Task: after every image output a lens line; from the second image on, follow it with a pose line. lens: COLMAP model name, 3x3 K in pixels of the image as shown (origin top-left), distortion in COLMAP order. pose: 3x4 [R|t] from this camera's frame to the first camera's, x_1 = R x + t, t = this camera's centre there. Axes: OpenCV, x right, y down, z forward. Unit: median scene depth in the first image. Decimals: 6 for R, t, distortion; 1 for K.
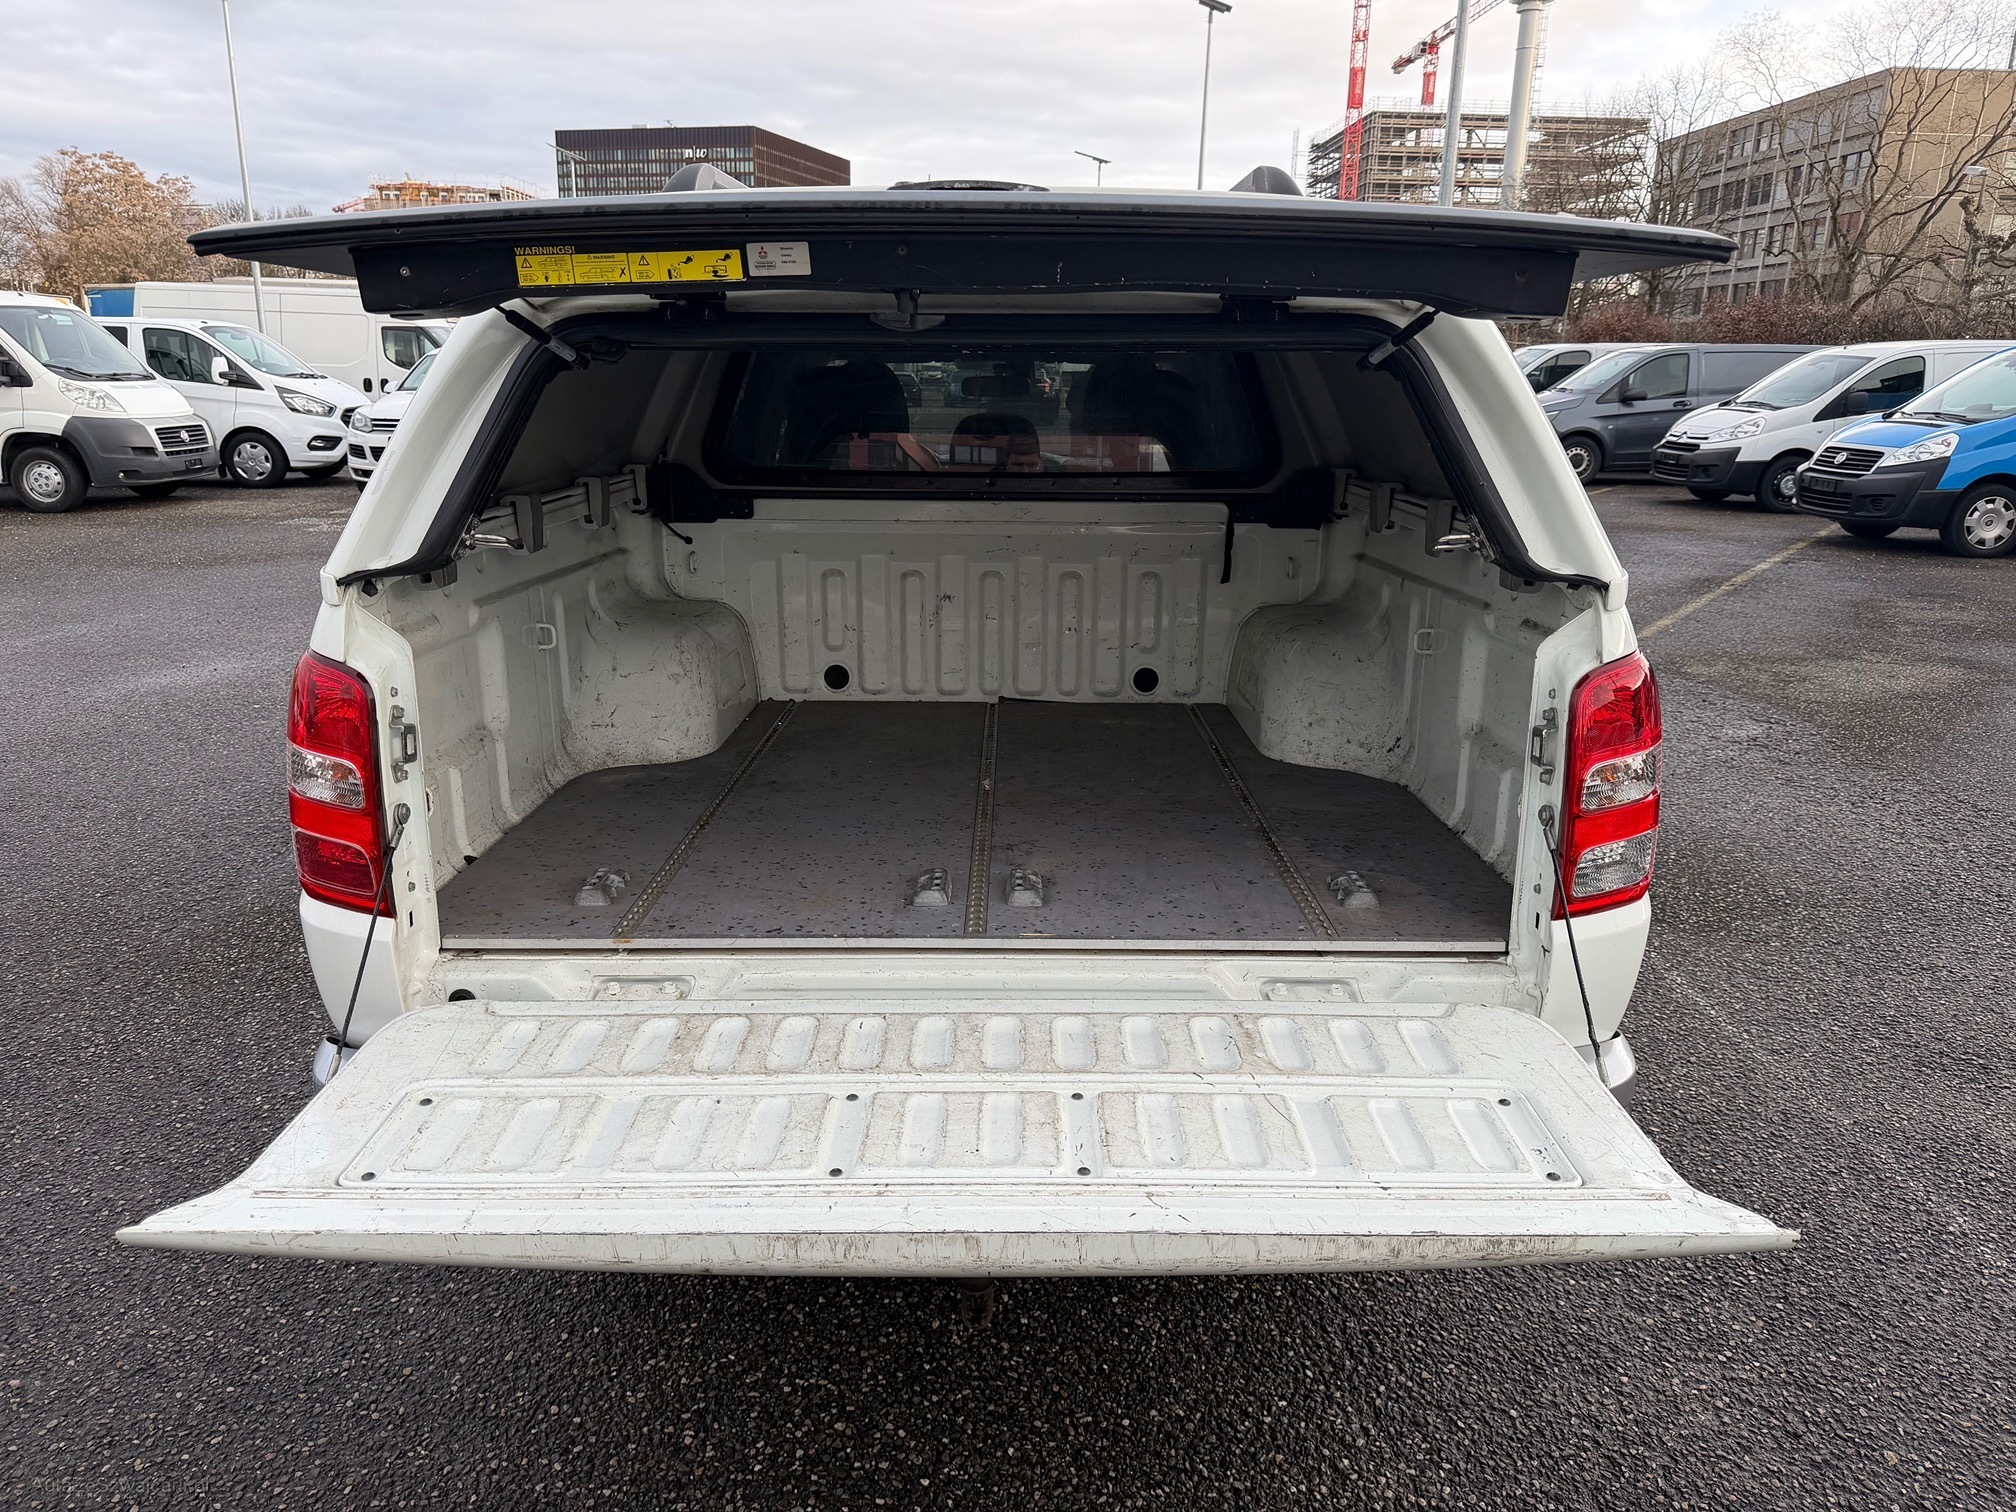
lens RADIAL K [[1425.8, 0, 1007.3], [0, 1425.8, 778.8], [0, 0, 1]] dist [0.016973, -0.021334]
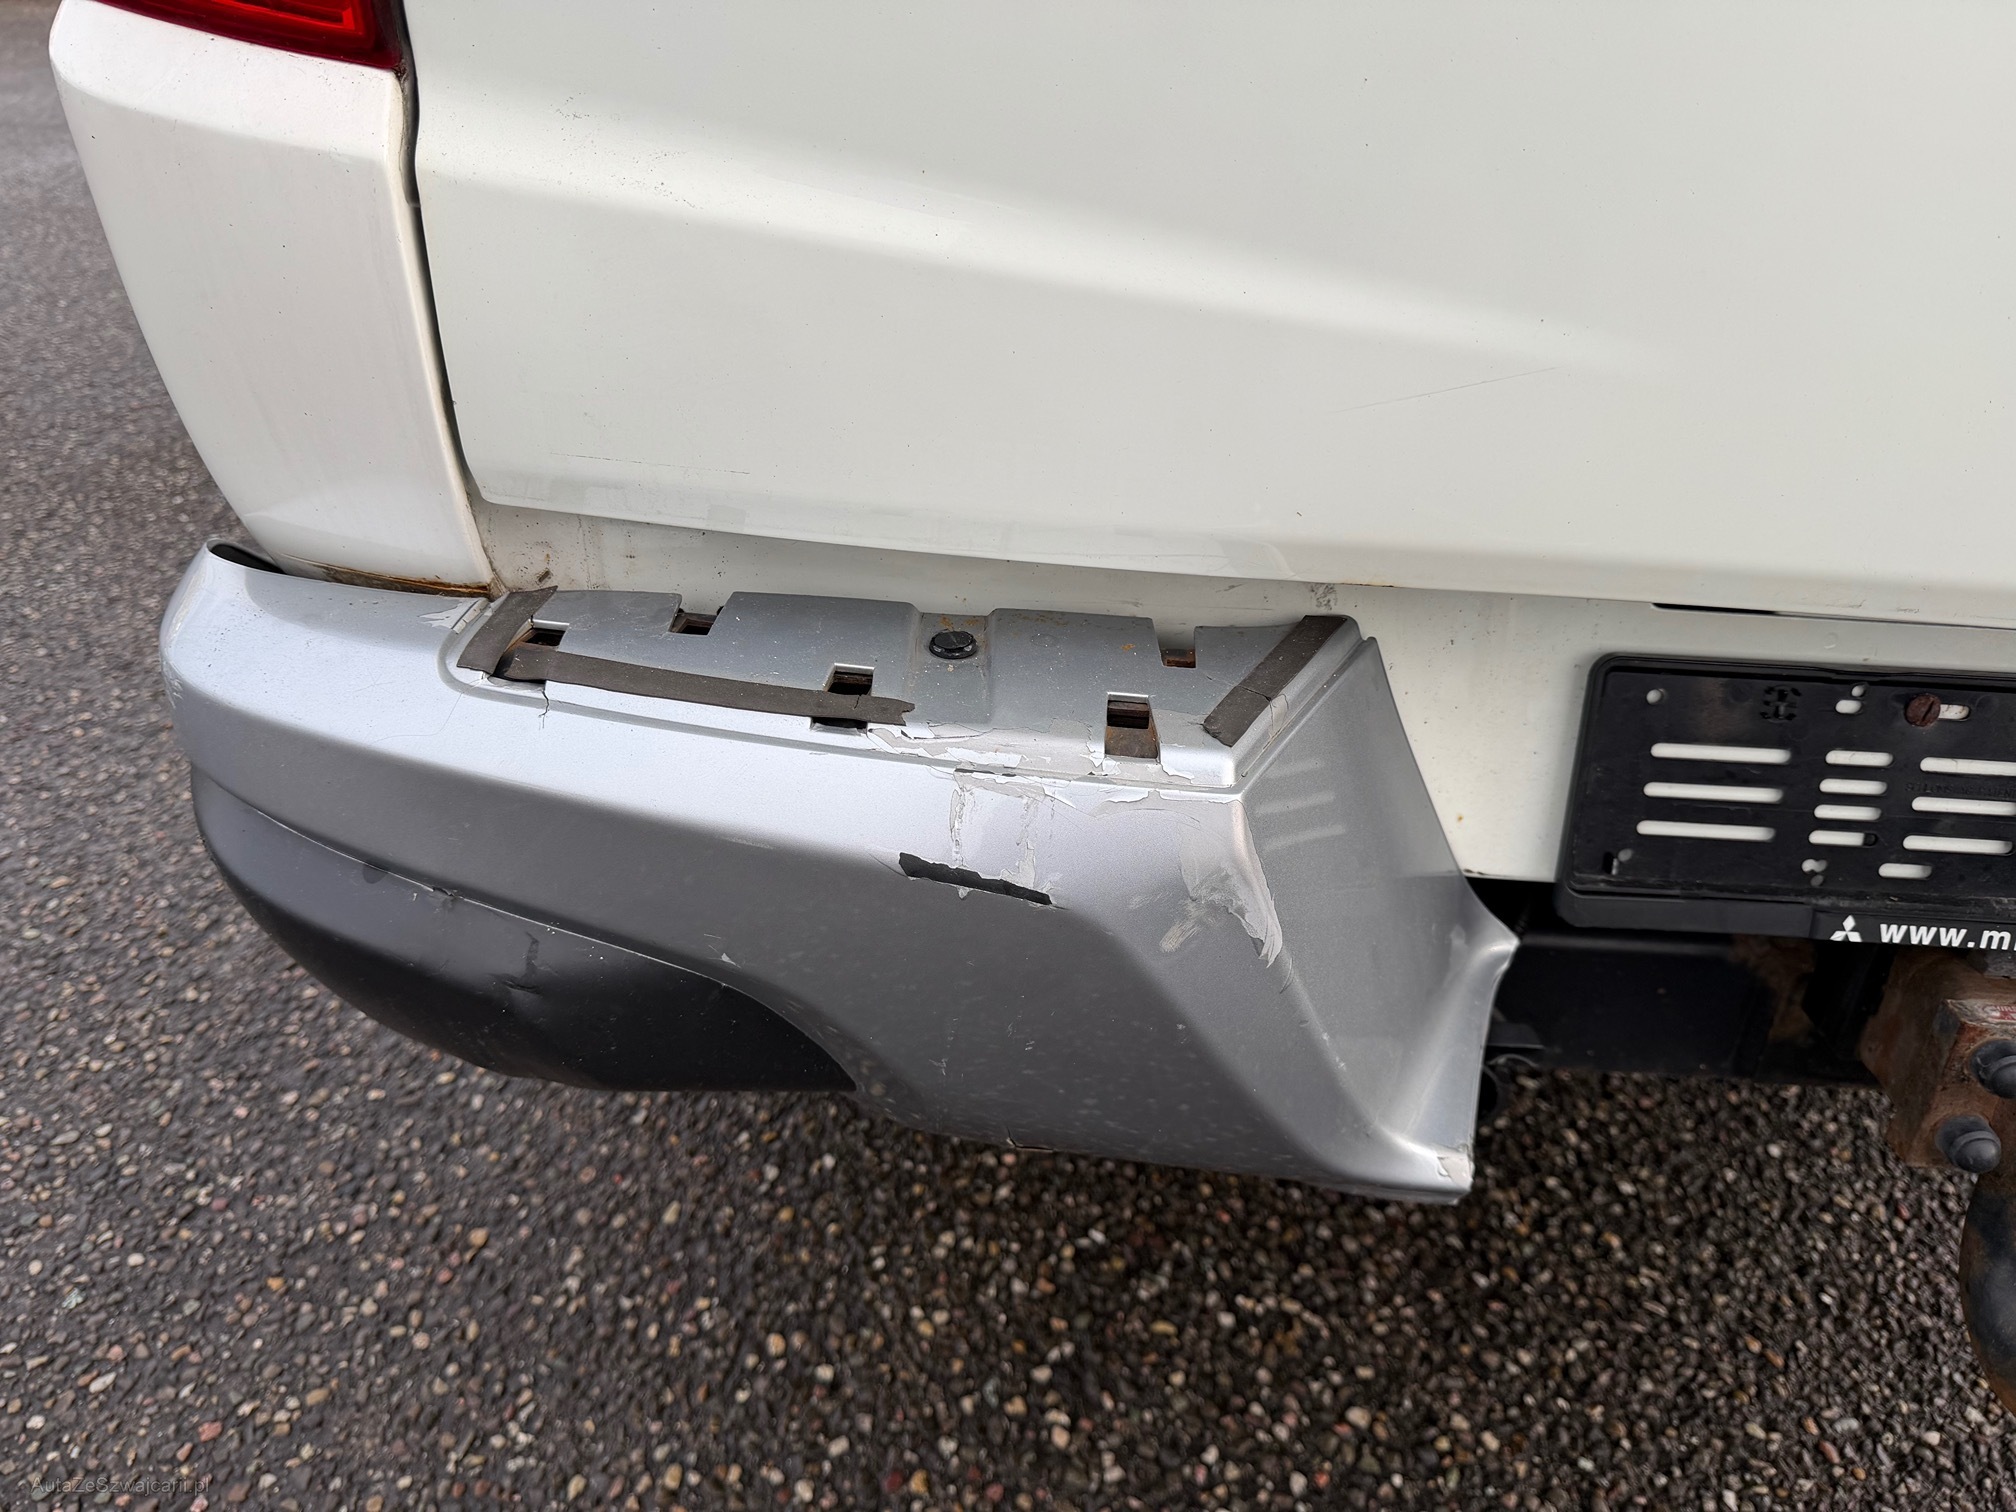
lens RADIAL K [[1425.8, 0, 994.9], [0, 1425.8, 748.7], [0, 0, 1]] dist [0.016973, -0.021334]
pose [[0.998555, 0.050874, -0.017328, -0.177915], [-0.045290, 0.970124, 0.238344, 0.086163], [0.028936, -0.237214, 0.971026, 0.416434]]
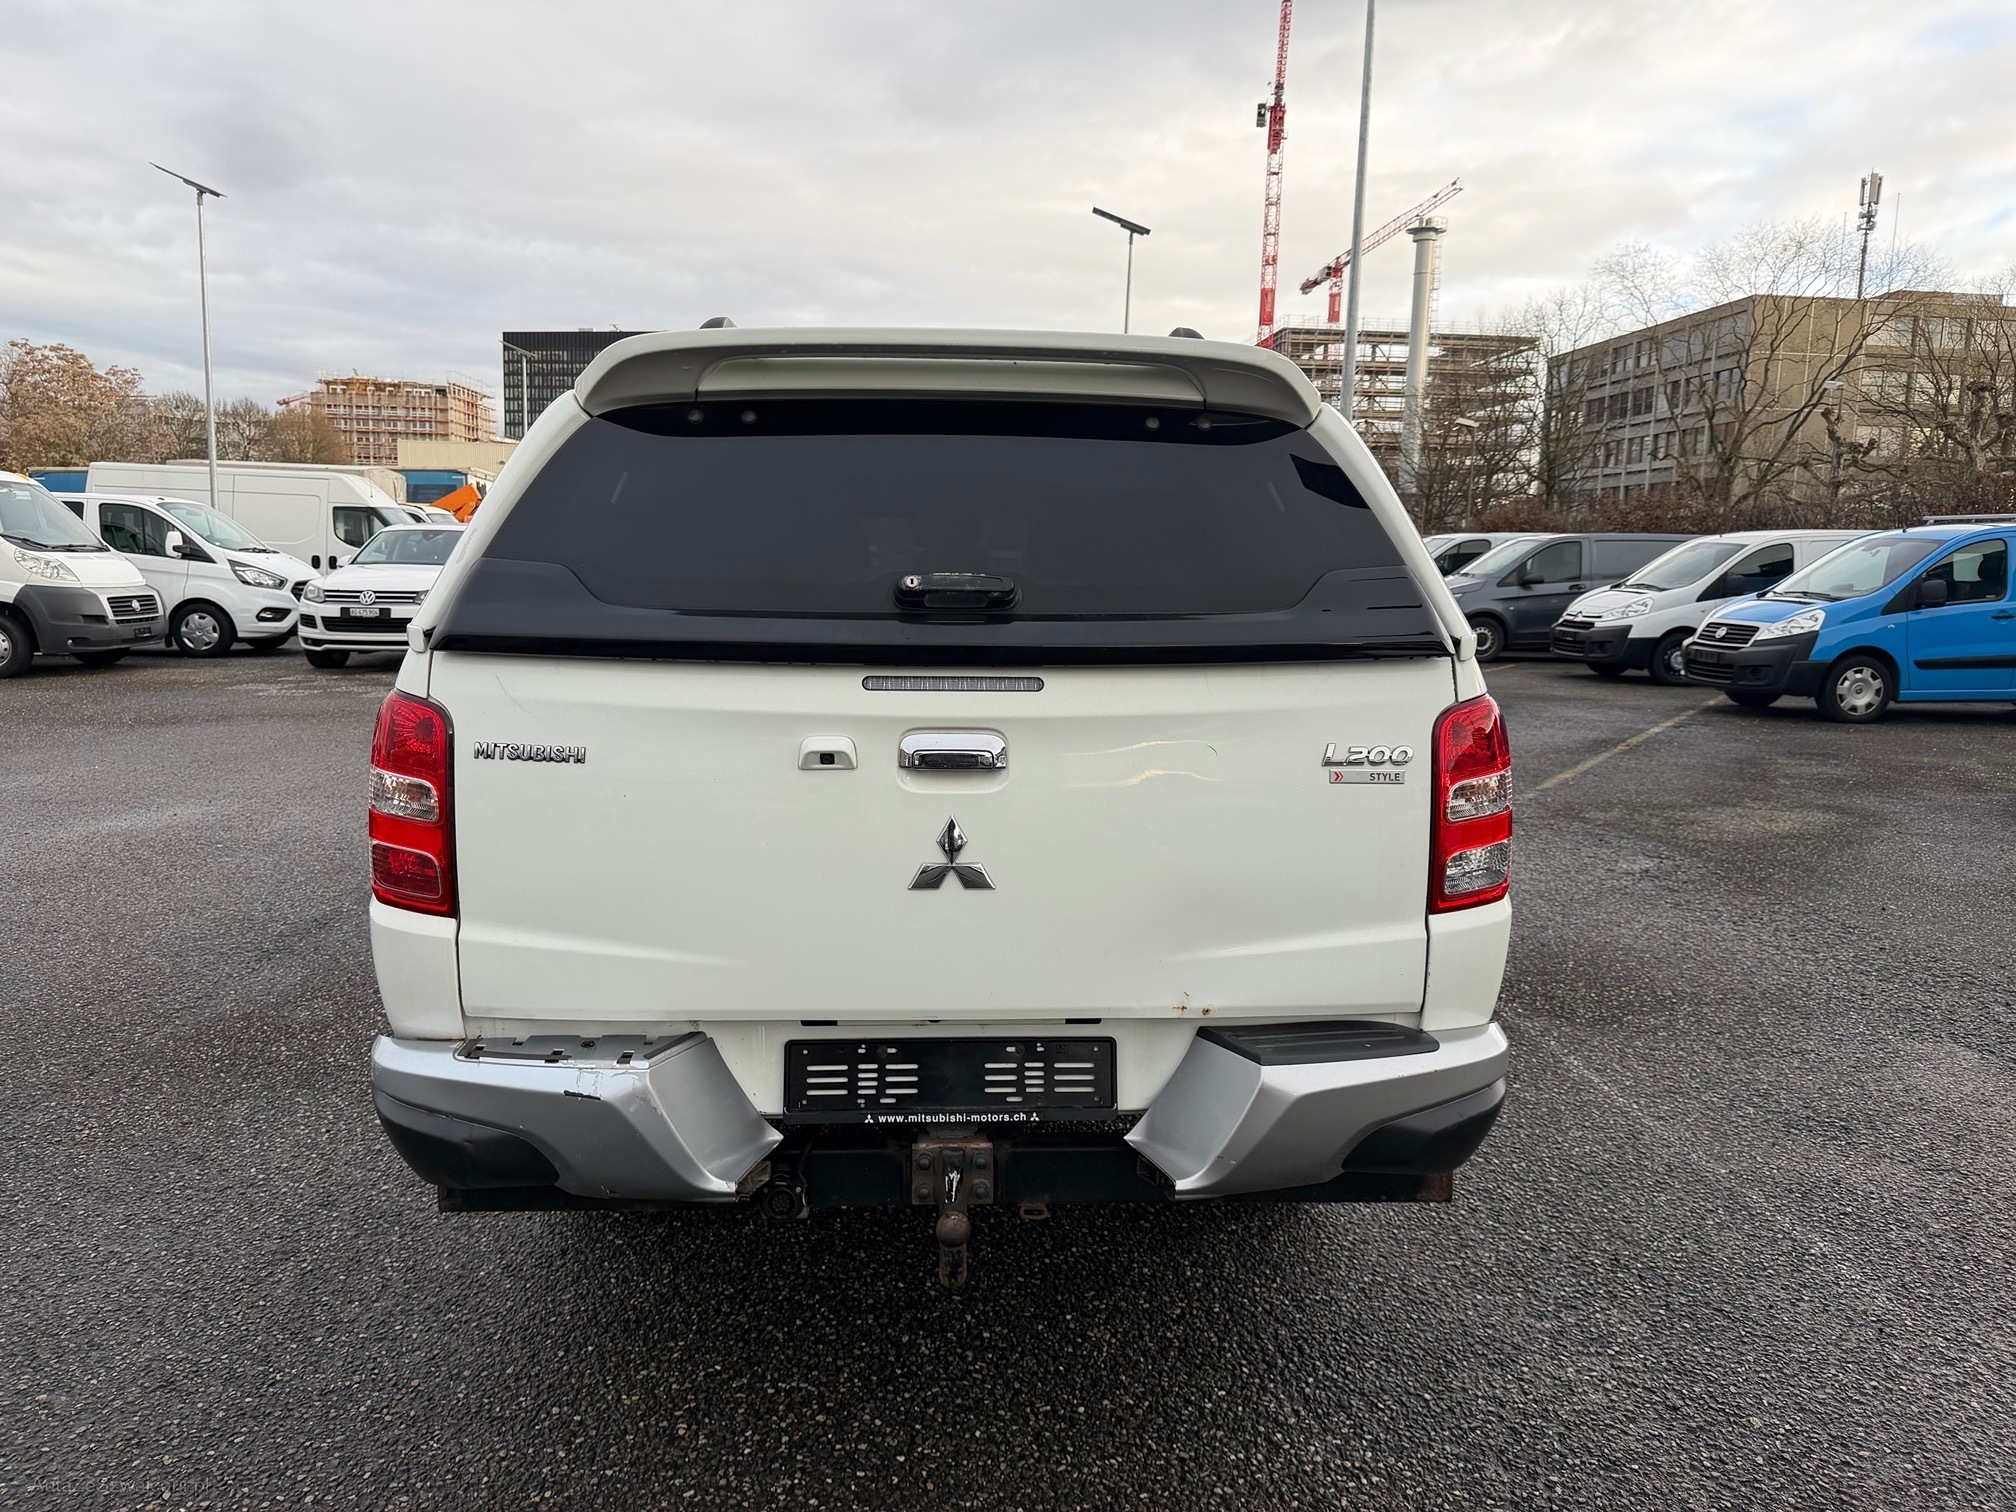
lens RADIAL K [[1425.8, 0, 1010.1], [0, 1425.8, 779.0], [0, 0, 1]] dist [0.016973, -0.021334]
pose [[0.998787, -0.000090, 0.049249, -0.019130], [0.006351, 0.991882, -0.127001, 0.078043], [-0.048837, 0.127159, 0.990679, -0.110925]]
